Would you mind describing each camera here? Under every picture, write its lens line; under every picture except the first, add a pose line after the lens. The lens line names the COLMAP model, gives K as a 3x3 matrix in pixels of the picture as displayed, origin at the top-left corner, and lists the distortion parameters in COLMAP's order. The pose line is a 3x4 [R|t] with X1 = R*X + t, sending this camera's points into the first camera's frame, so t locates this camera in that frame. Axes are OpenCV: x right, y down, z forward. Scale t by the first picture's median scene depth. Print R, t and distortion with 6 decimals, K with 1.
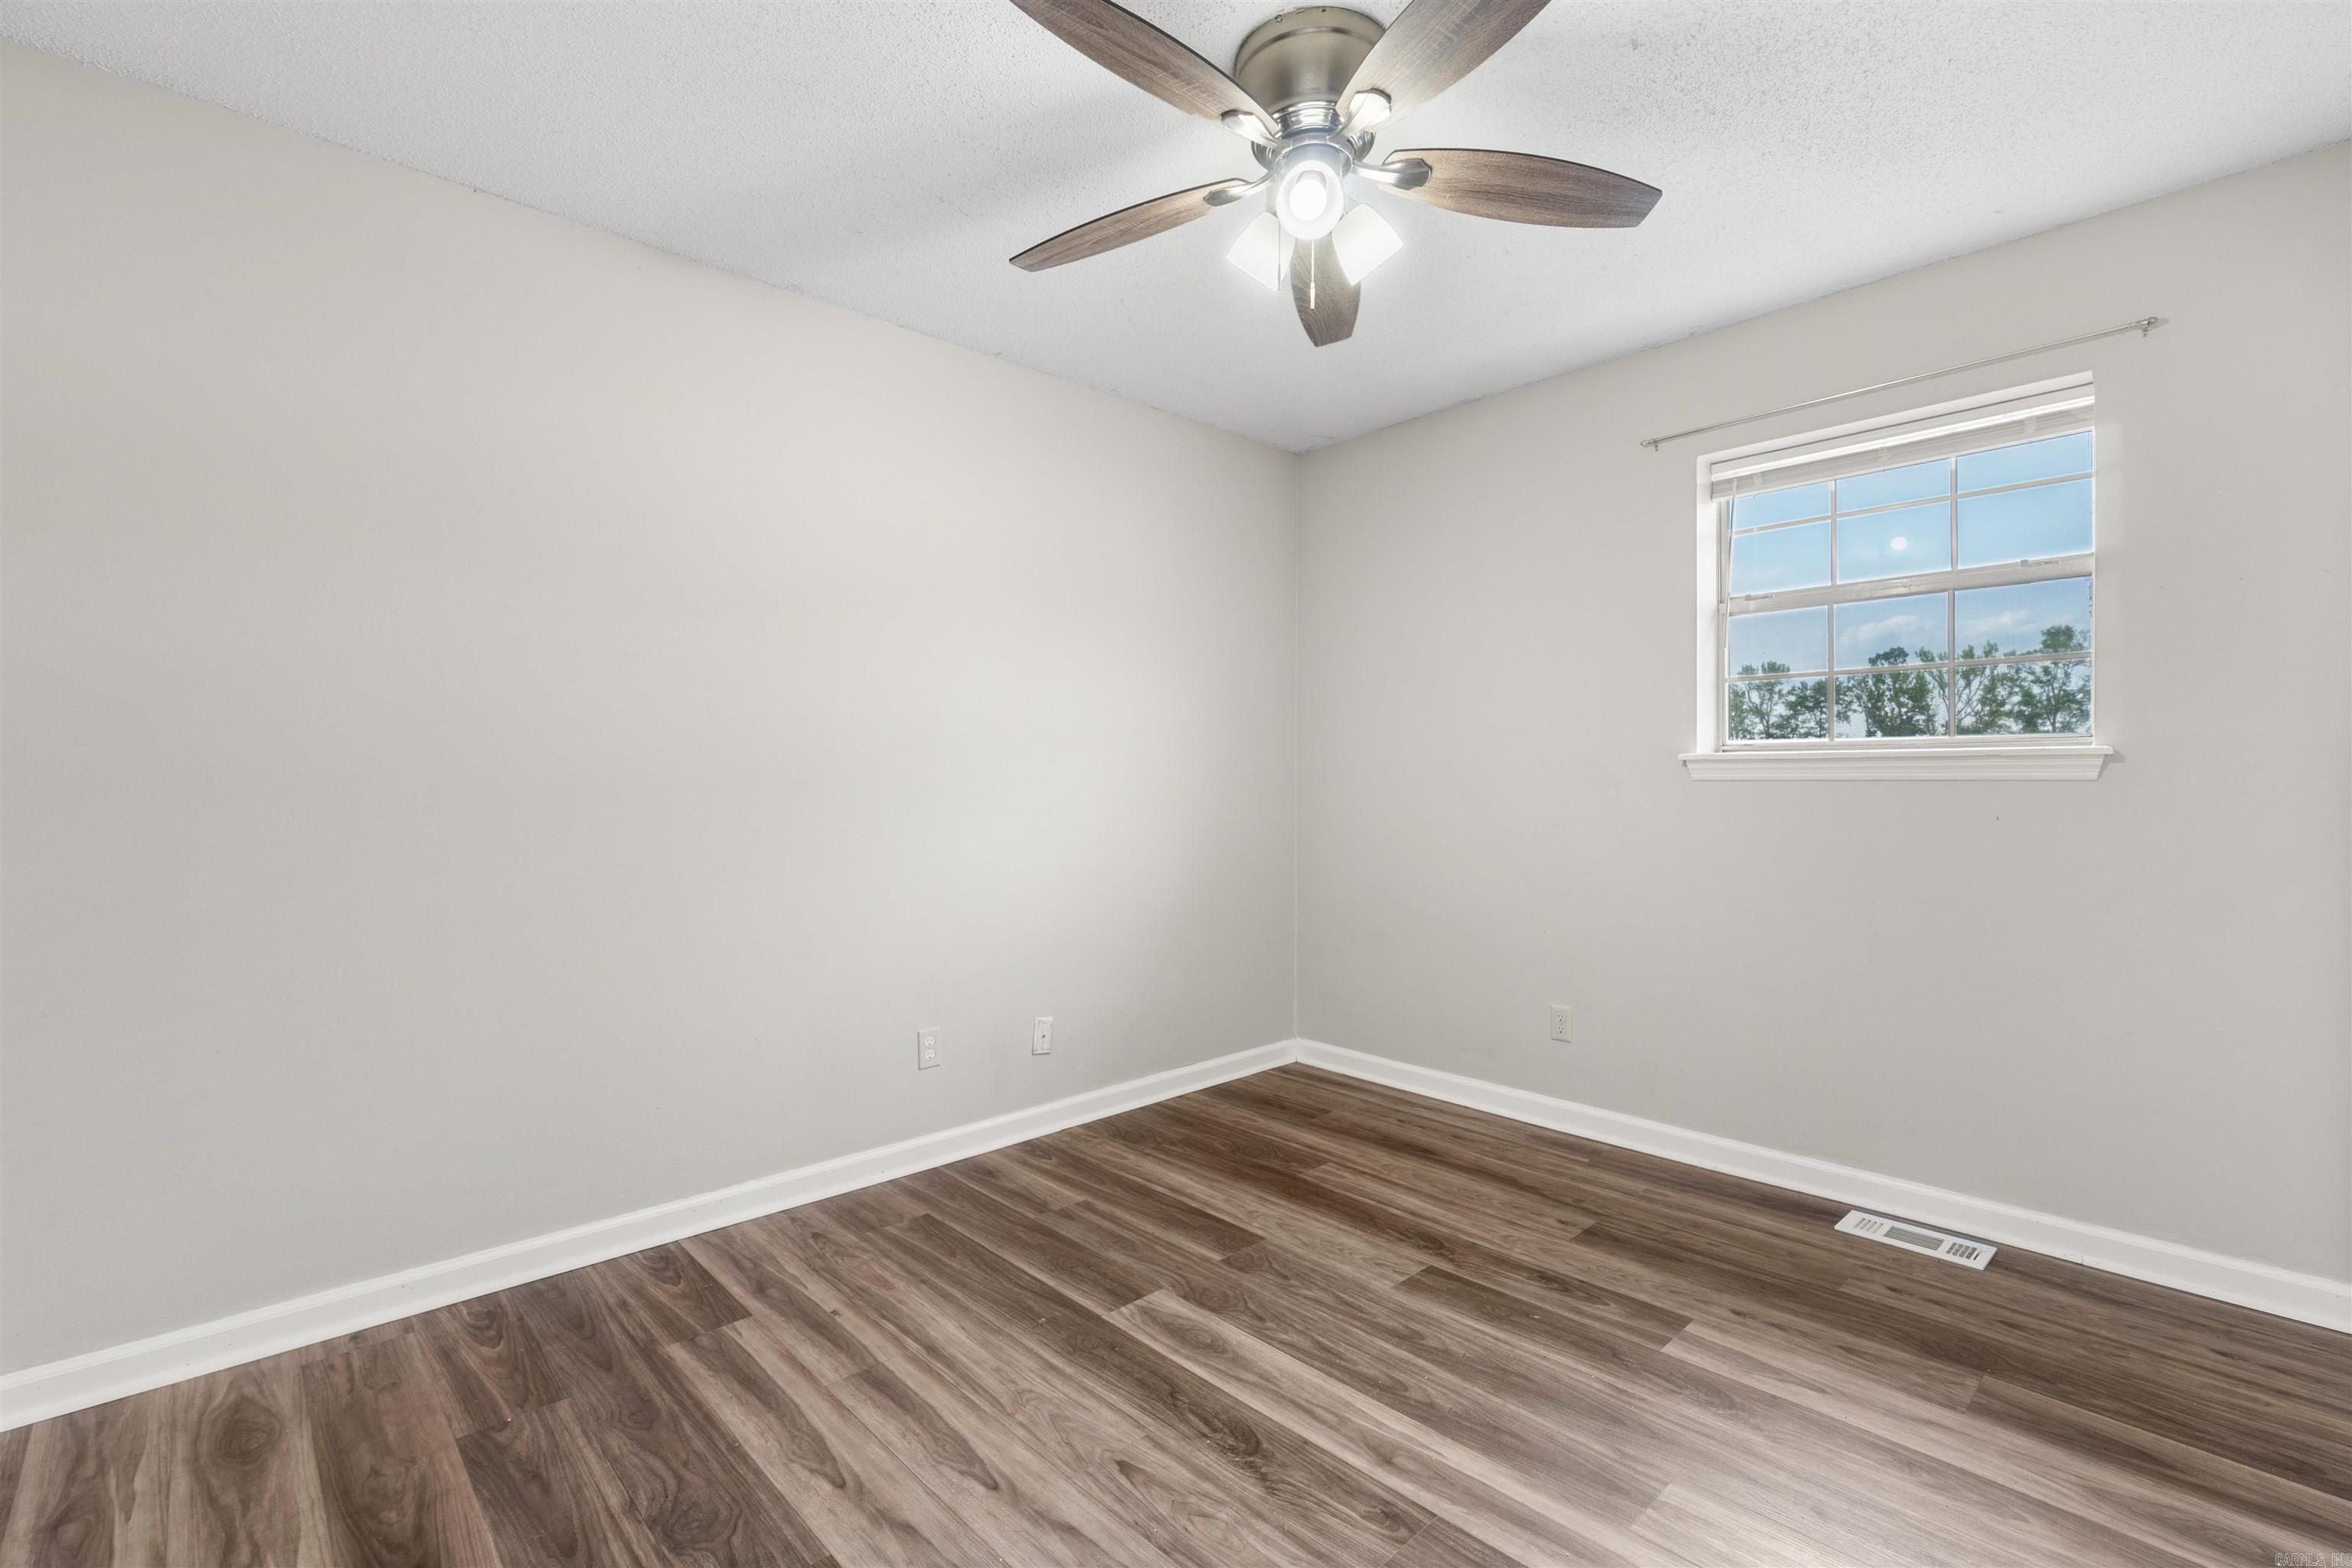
lens RADIAL K [[1015.3, 0, 1176.3], [0, 1015.3, 783.1], [0, 0, 1]] dist [-0.004762, 0.002737]
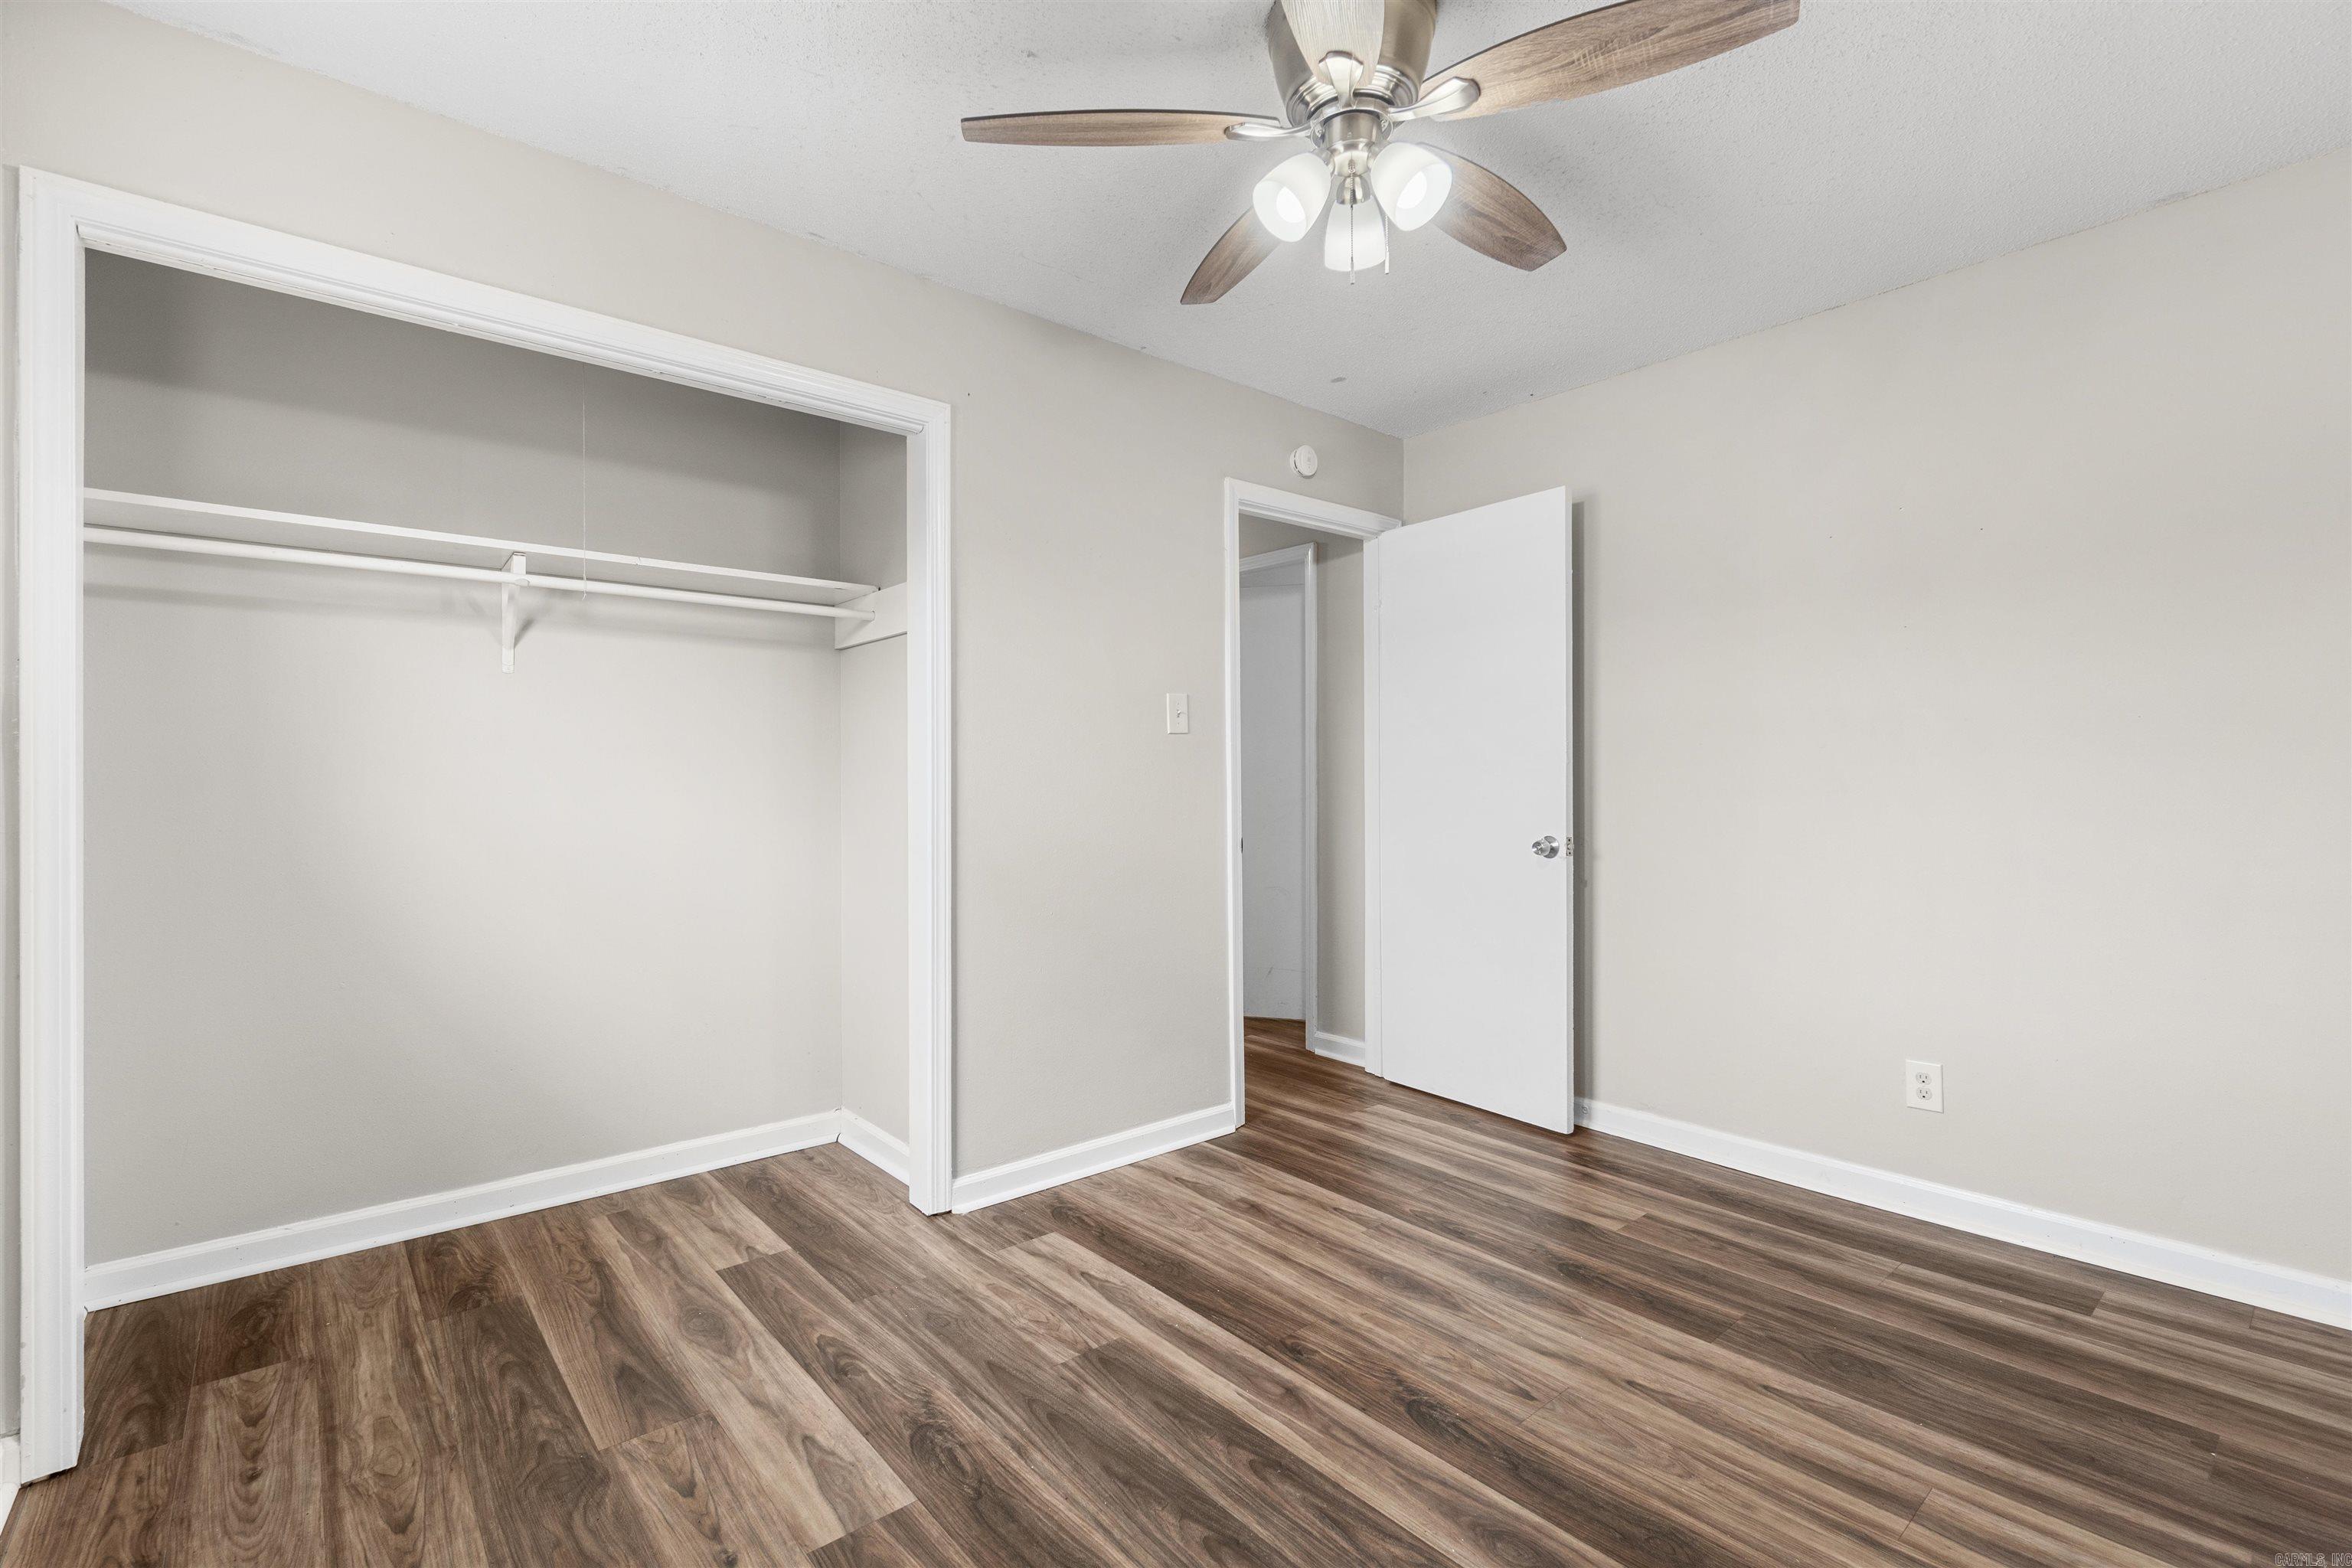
lens RADIAL K [[1015.3, 0, 1175.5], [0, 1015.3, 781.2], [0, 0, 1]] dist [-0.004762, 0.002737]
pose [[-0.998957, 0.005308, 0.045343, 0.262933], [0.005150, 0.999980, -0.003616, -0.000010], [-0.045361, -0.003379, -0.998965, 1.999311]]
